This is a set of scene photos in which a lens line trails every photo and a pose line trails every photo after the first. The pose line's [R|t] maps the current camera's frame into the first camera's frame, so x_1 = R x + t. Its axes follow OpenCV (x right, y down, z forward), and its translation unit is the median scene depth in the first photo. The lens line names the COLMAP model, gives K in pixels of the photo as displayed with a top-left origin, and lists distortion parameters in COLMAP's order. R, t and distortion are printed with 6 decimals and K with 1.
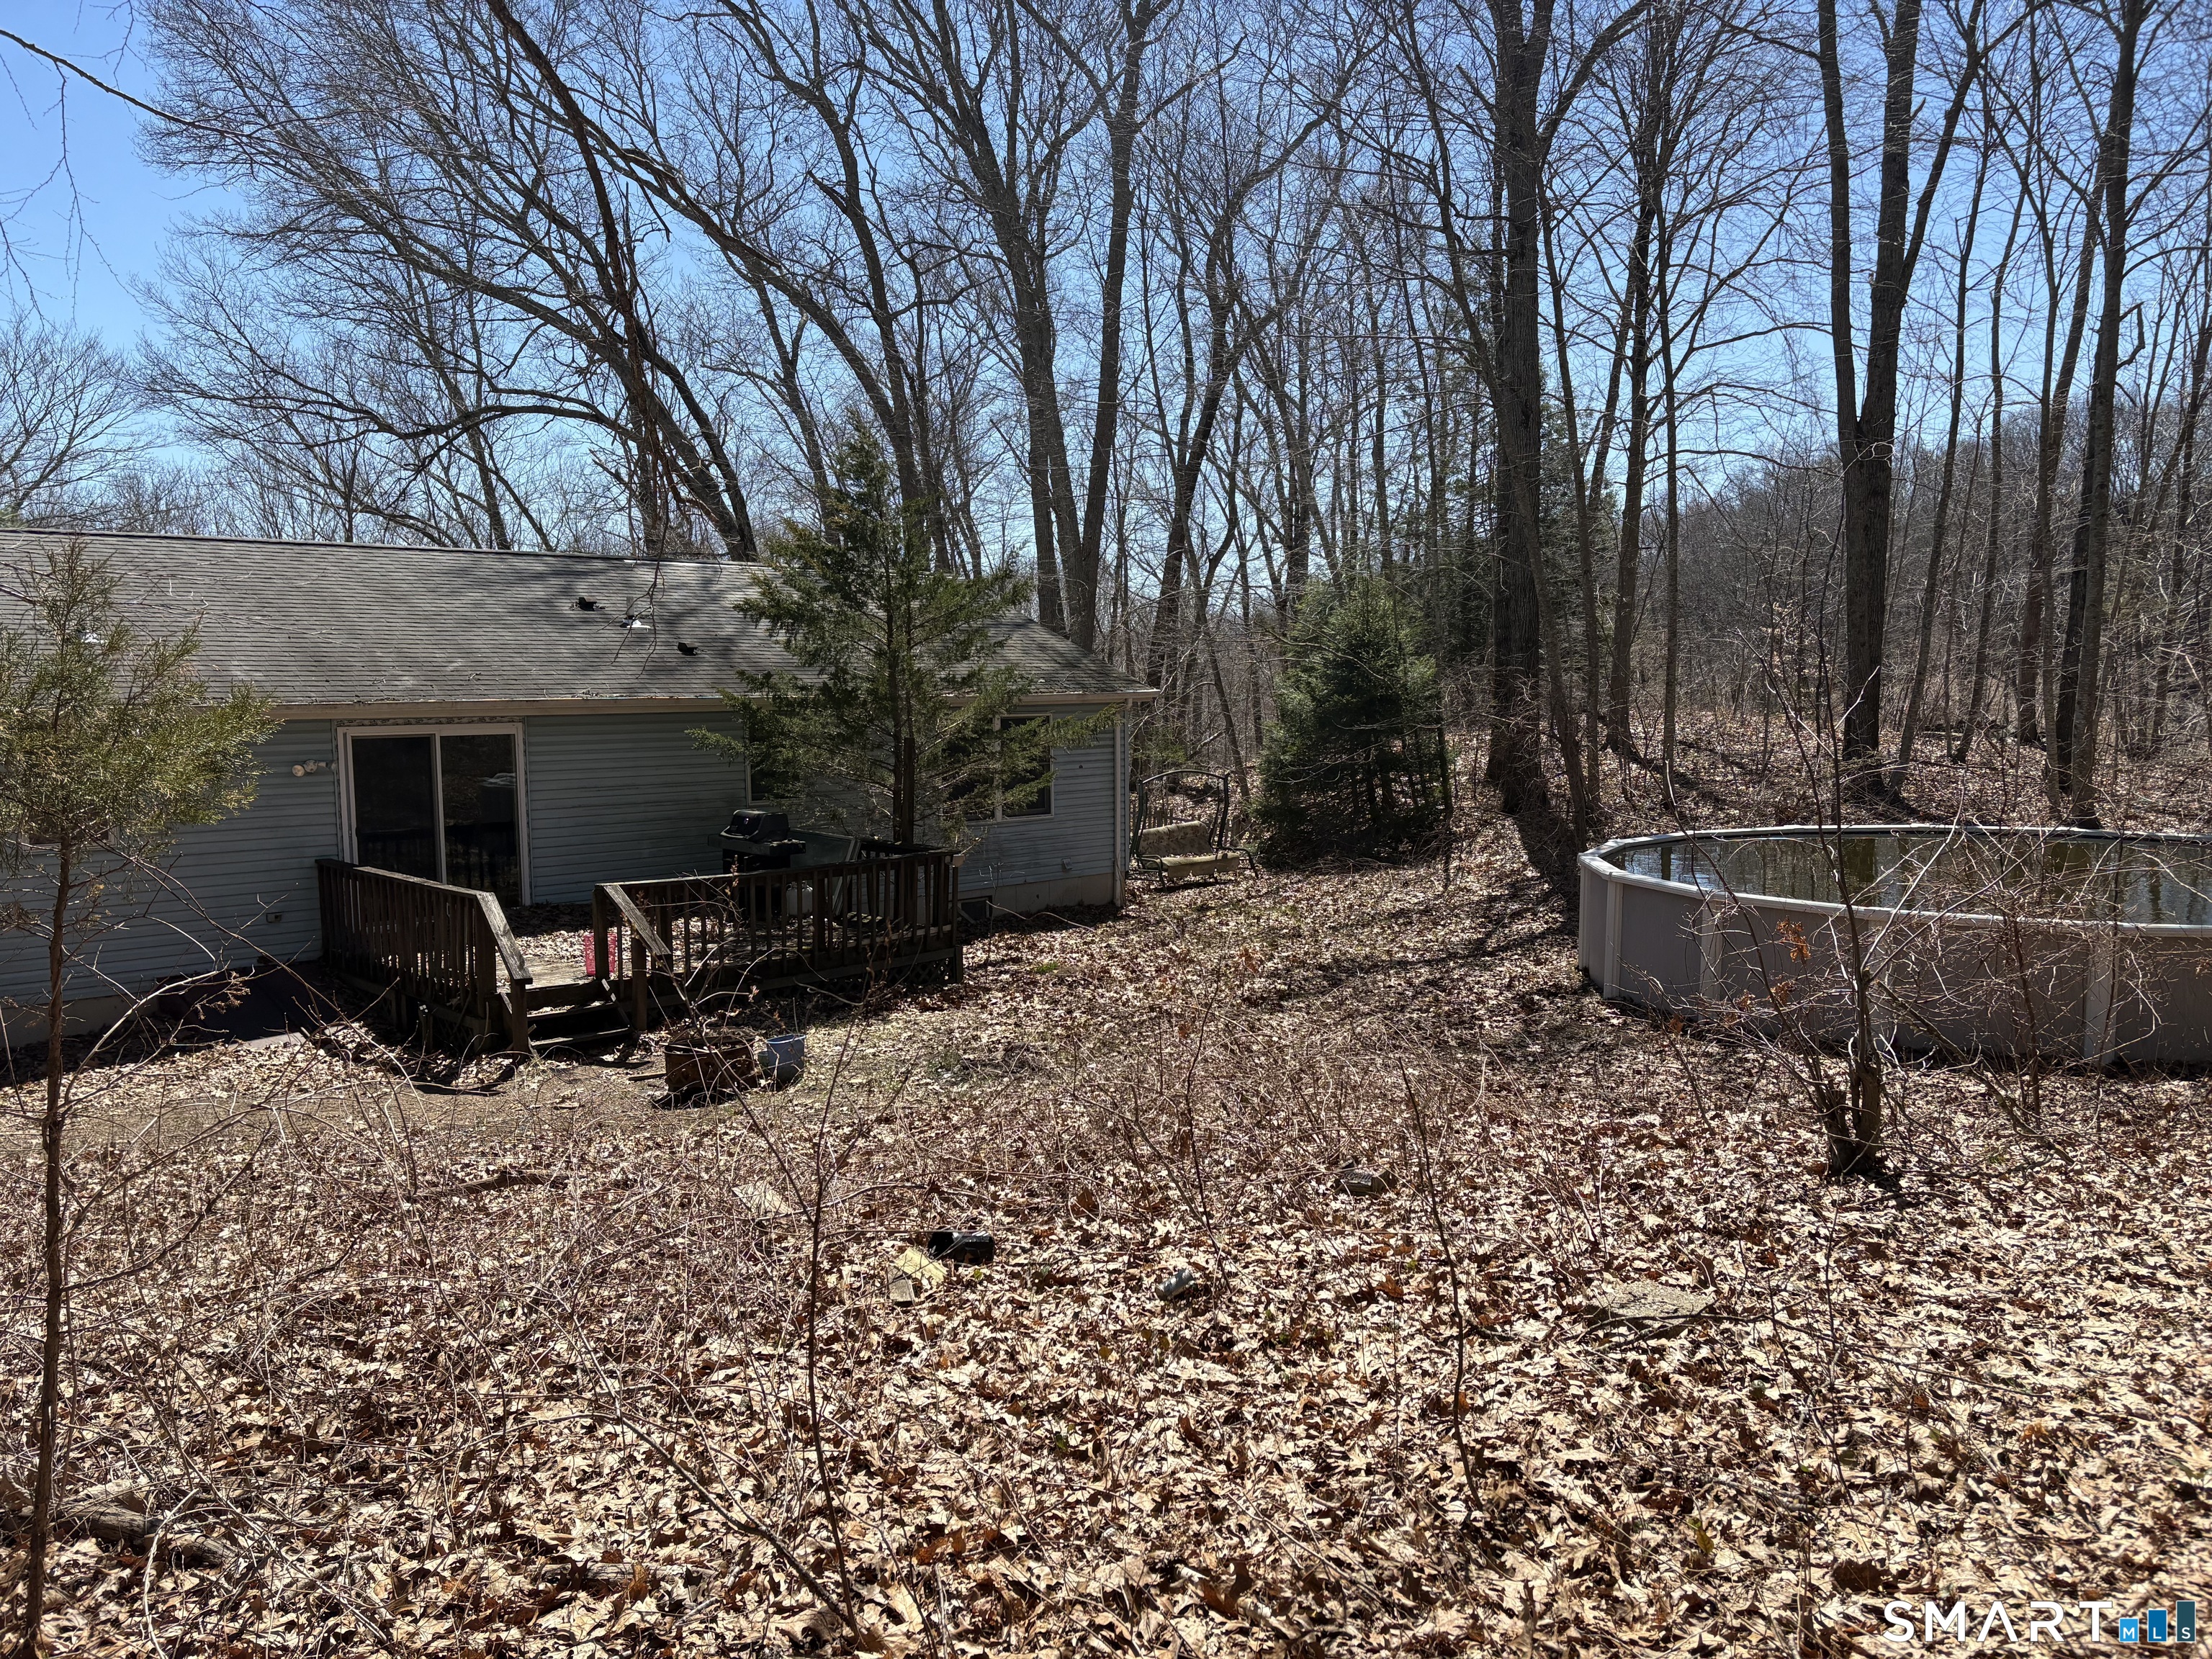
lens RADIAL K [[1648.7, 0, 1106.0], [0, 1648.7, 829.5], [0, 0, 1]] dist [0.041302, -0.068763]
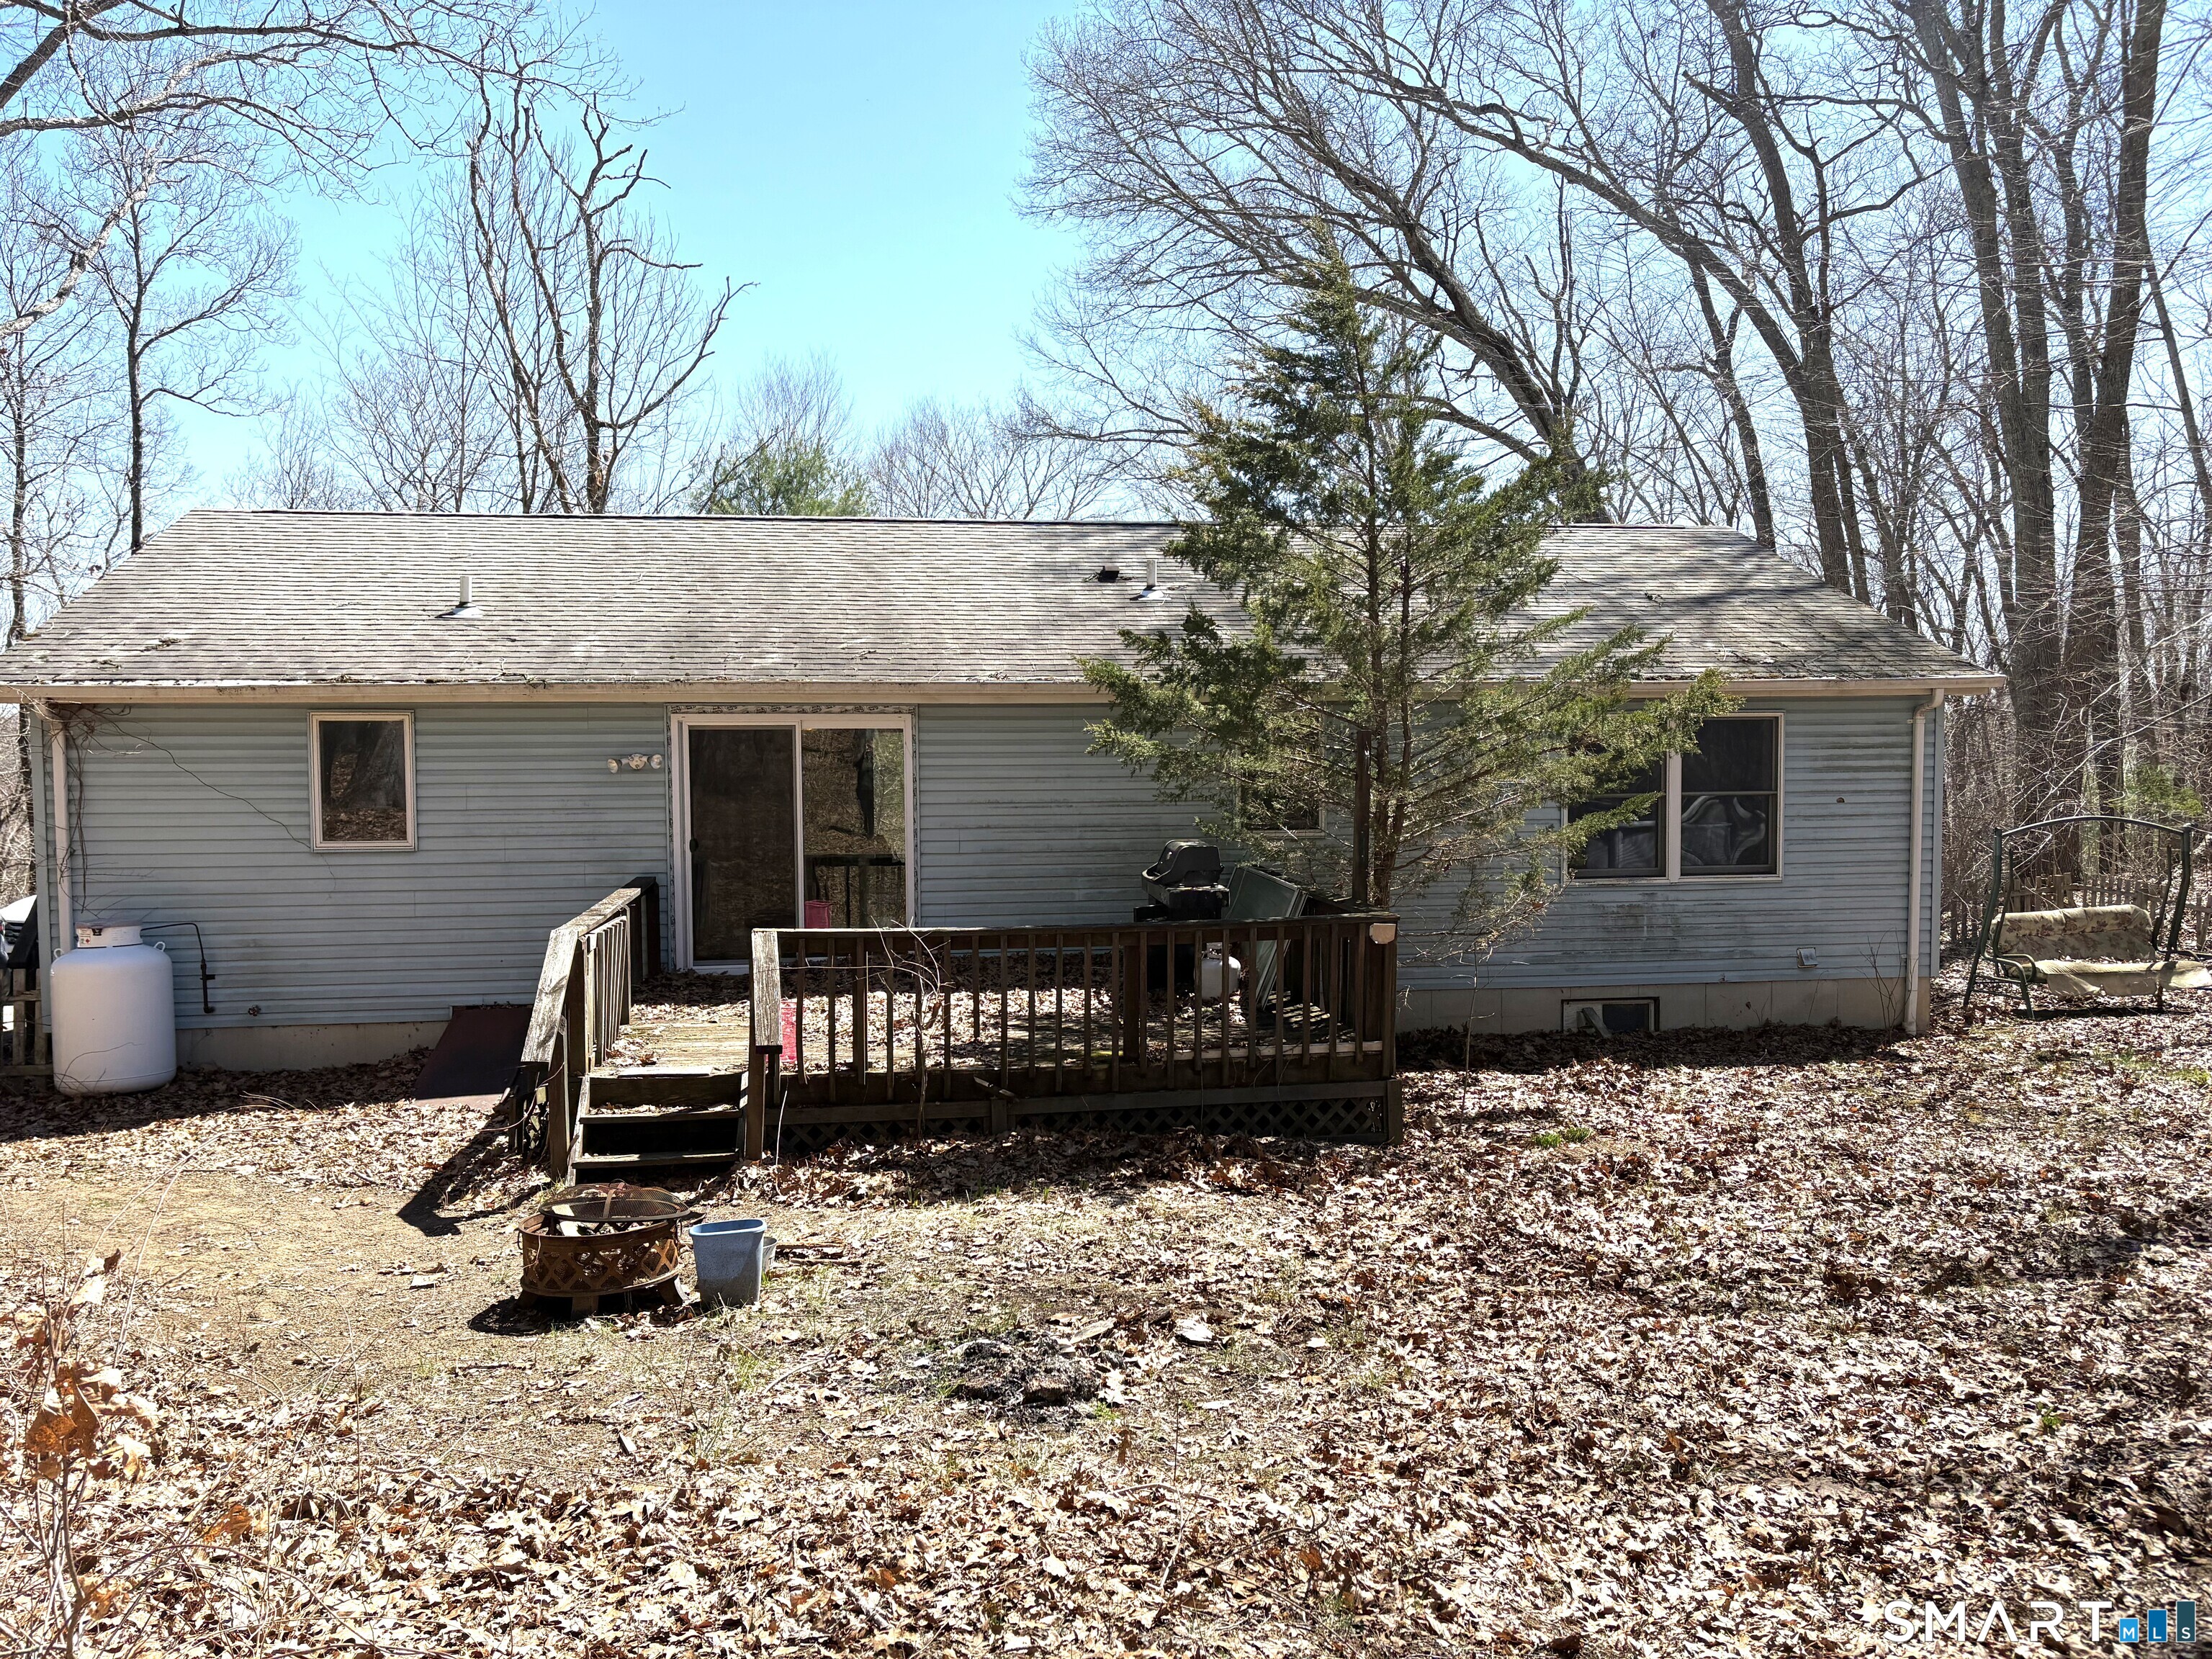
lens RADIAL K [[1648.7, 0, 1106.0], [0, 1648.7, 829.5], [0, 0, 1]] dist [0.041302, -0.068763]
pose [[0.808397, 0.029934, -0.587876, 0.167547], [-0.052743, 0.998372, -0.021692, 0.000286], [0.586270, 0.048542, 0.808660, 0.460947]]
